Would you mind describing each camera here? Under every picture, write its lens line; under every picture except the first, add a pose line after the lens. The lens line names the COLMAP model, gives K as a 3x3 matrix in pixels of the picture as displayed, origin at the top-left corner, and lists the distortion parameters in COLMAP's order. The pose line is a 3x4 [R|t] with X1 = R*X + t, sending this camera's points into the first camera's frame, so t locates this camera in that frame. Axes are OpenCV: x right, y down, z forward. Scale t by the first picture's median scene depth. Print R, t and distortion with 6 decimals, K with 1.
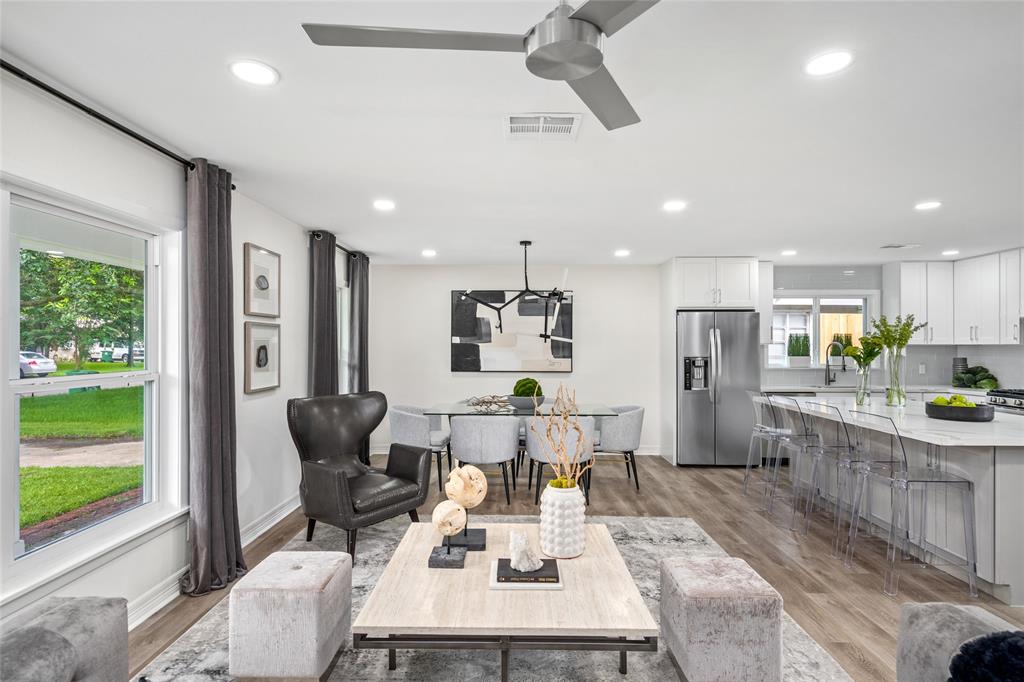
lens RADIAL K [[526.5, 0, 512.0], [0, 526.5, 343.1], [0, 0, 1]] dist [-0.001094, 0.000212]
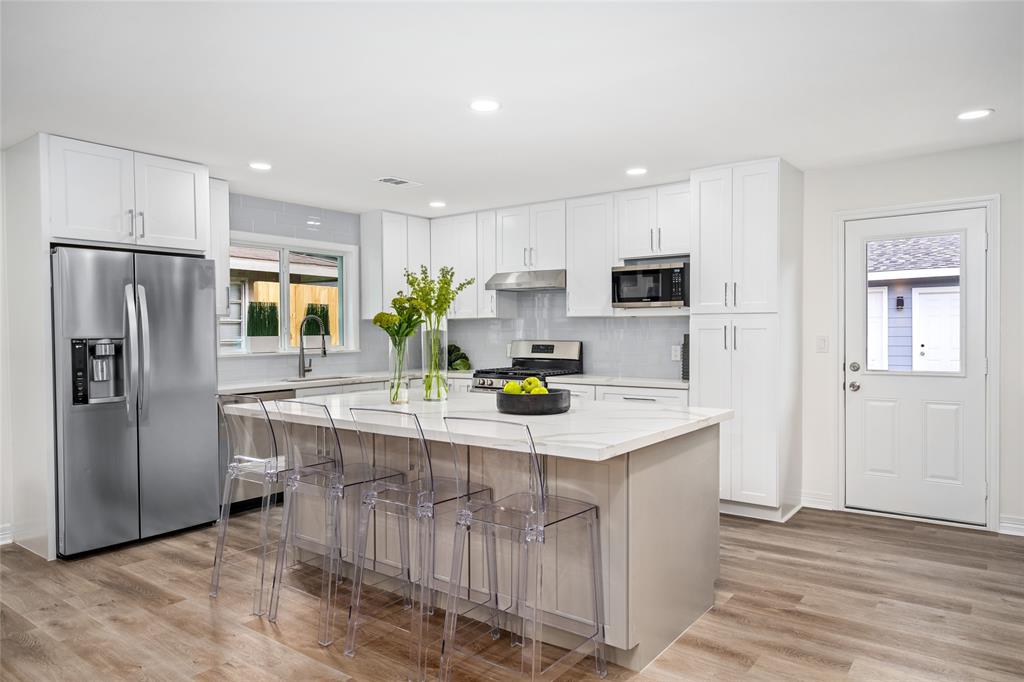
lens RADIAL K [[678.3, 0, 511.4], [0, 678.3, 341.3], [0, 0, 1]] dist [0.013025, 0.004208]
pose [[0.599019, -0.020063, 0.800484, 0.059979], [0.006082, 0.999771, 0.020506, 0.018026], [-0.800712, -0.007415, 0.599004, 0.280347]]
